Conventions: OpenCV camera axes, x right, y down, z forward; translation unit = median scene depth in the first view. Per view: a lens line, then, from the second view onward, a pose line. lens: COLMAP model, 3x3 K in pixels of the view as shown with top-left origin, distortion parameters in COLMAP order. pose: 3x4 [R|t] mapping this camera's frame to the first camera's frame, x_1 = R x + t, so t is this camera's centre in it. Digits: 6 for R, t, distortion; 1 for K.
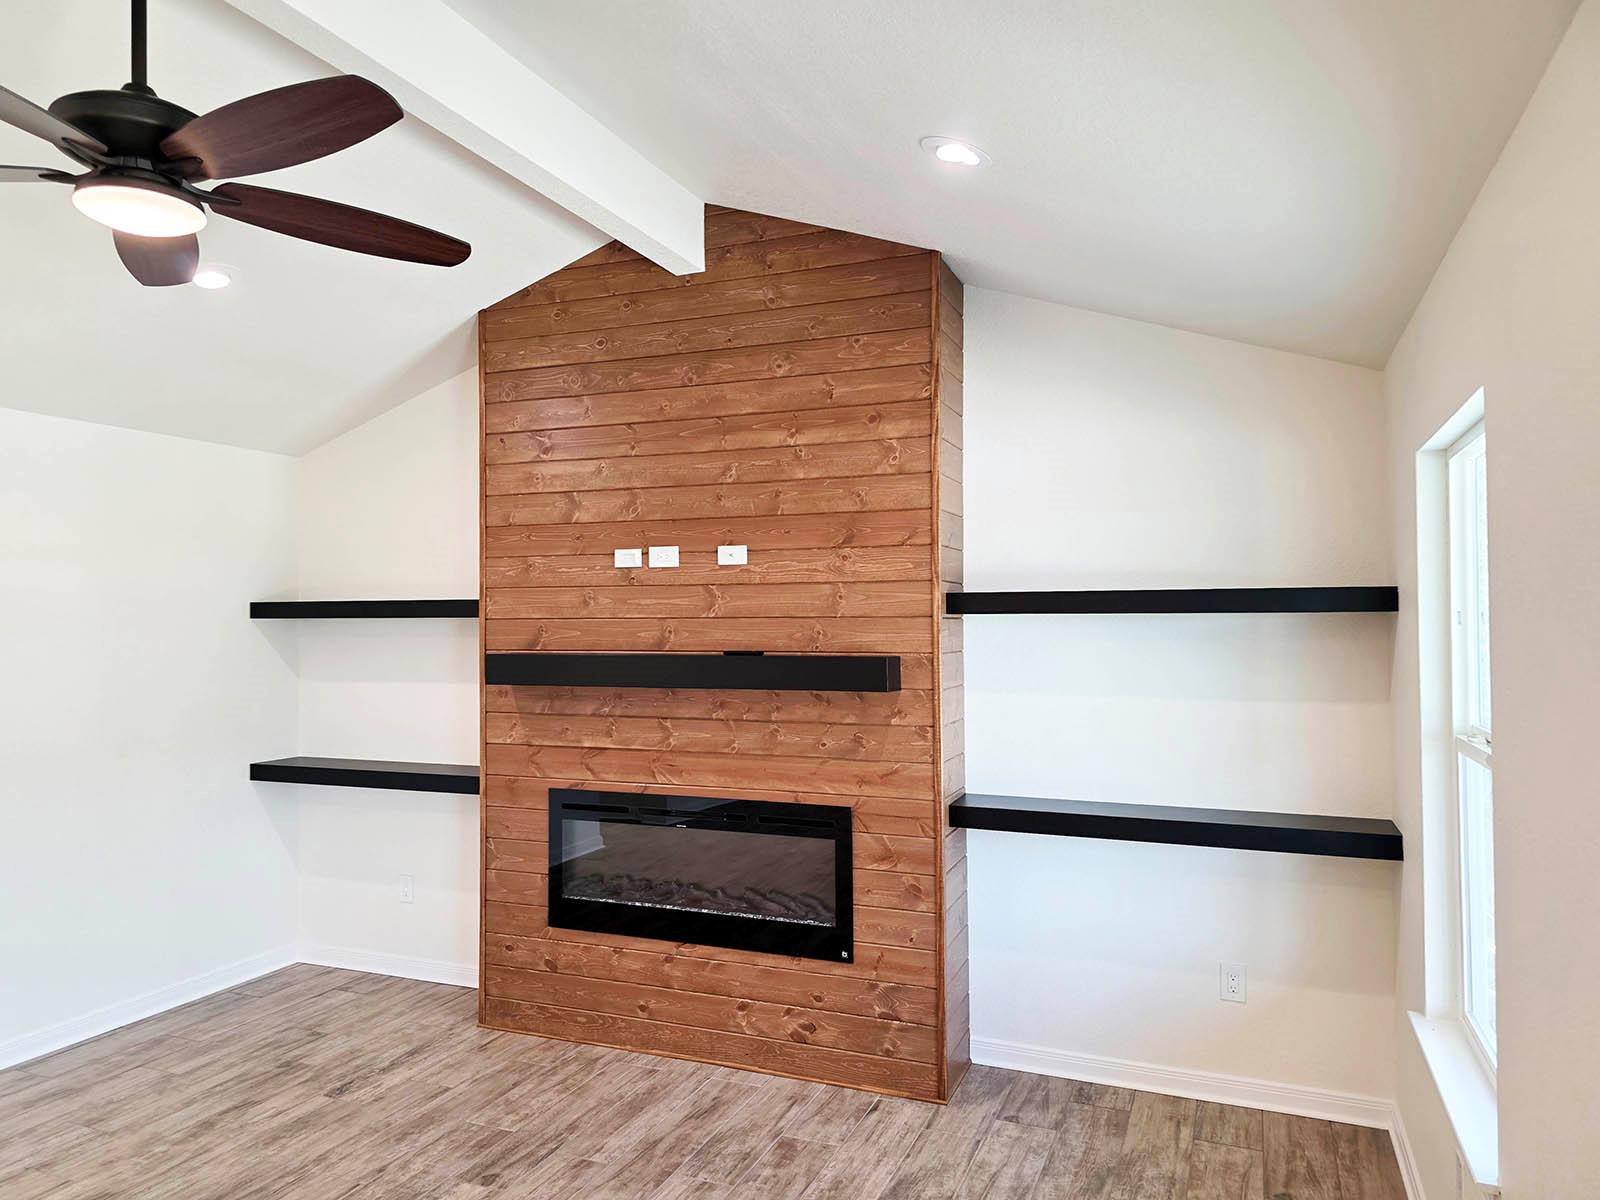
lens RADIAL K [[1081.8, 0, 800.0], [0, 1081.8, 600.0], [0, 0, 1]] dist [0.063411, -0.066506]
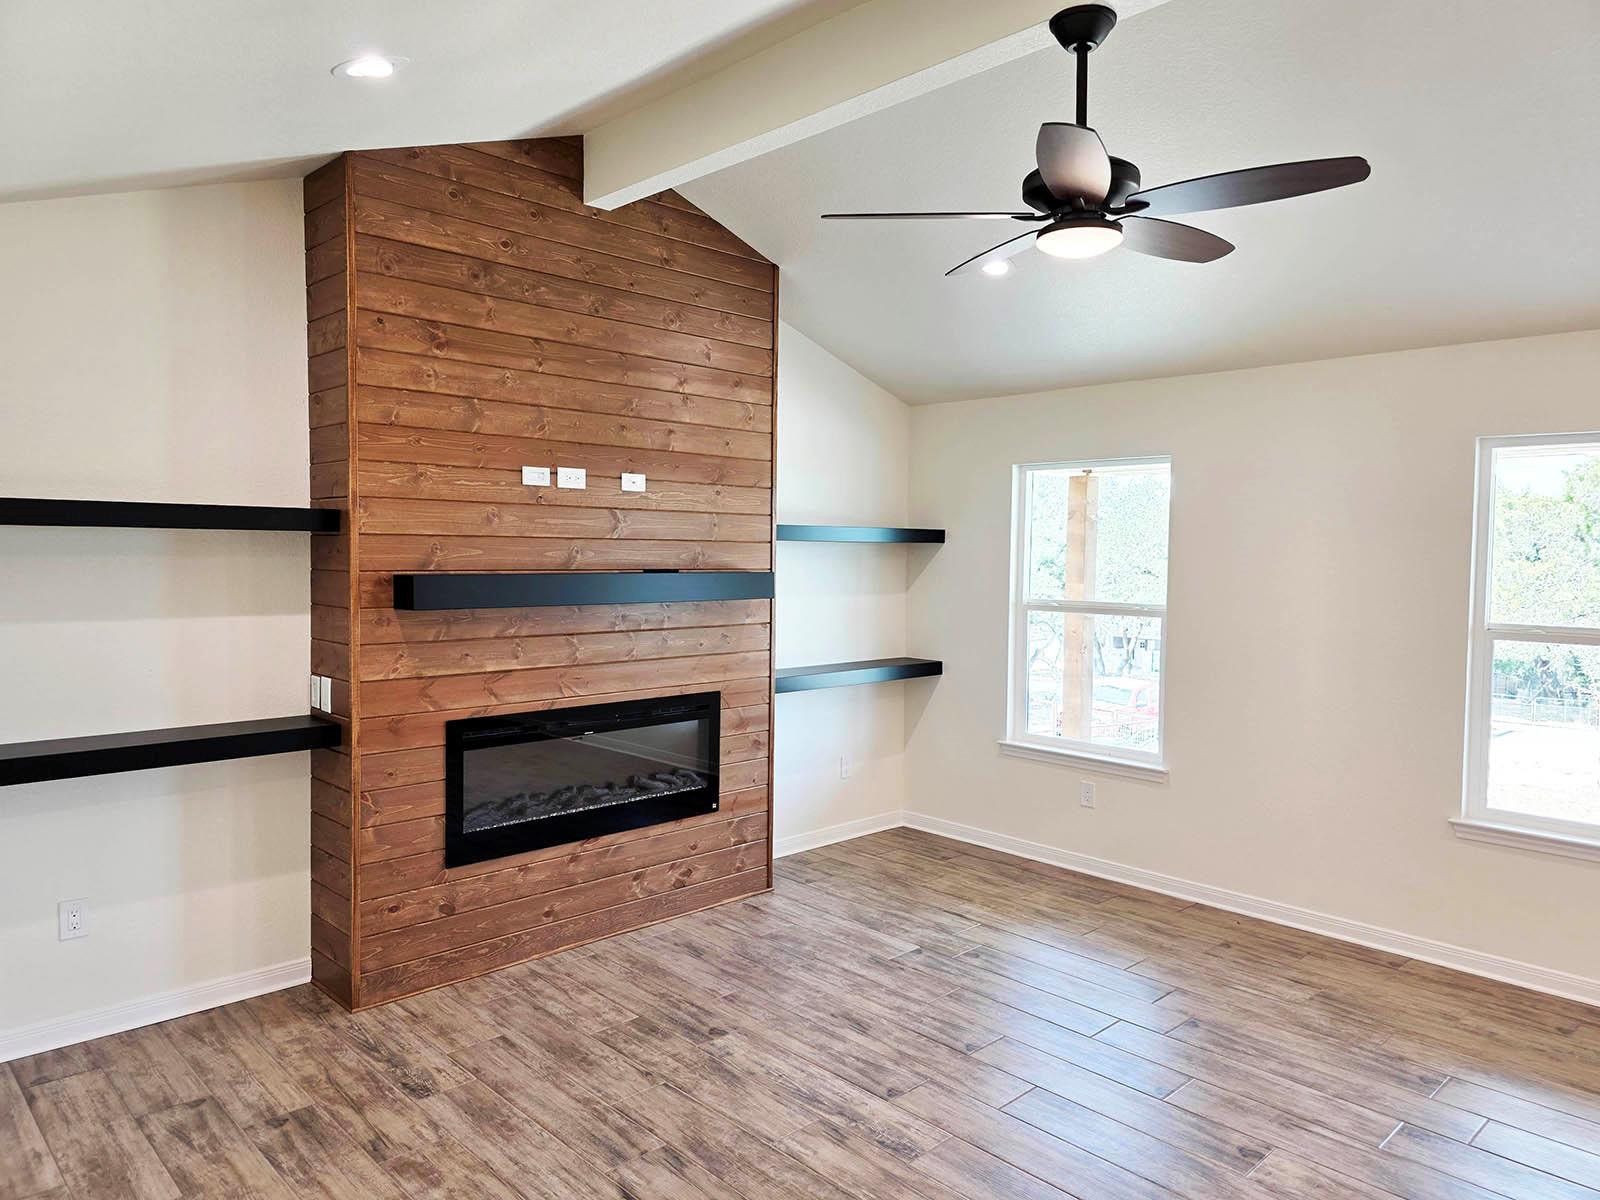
lens RADIAL K [[1077.7, 0, 824.2], [0, 1077.7, 594.2], [0, 0, 1]] dist [0.066087, -0.060144]
pose [[0.393609, -0.033377, 0.918672, -0.987227], [-0.034775, 0.998085, 0.051162, 0.009139], [-0.918620, -0.052085, 0.391695, 0.373164]]
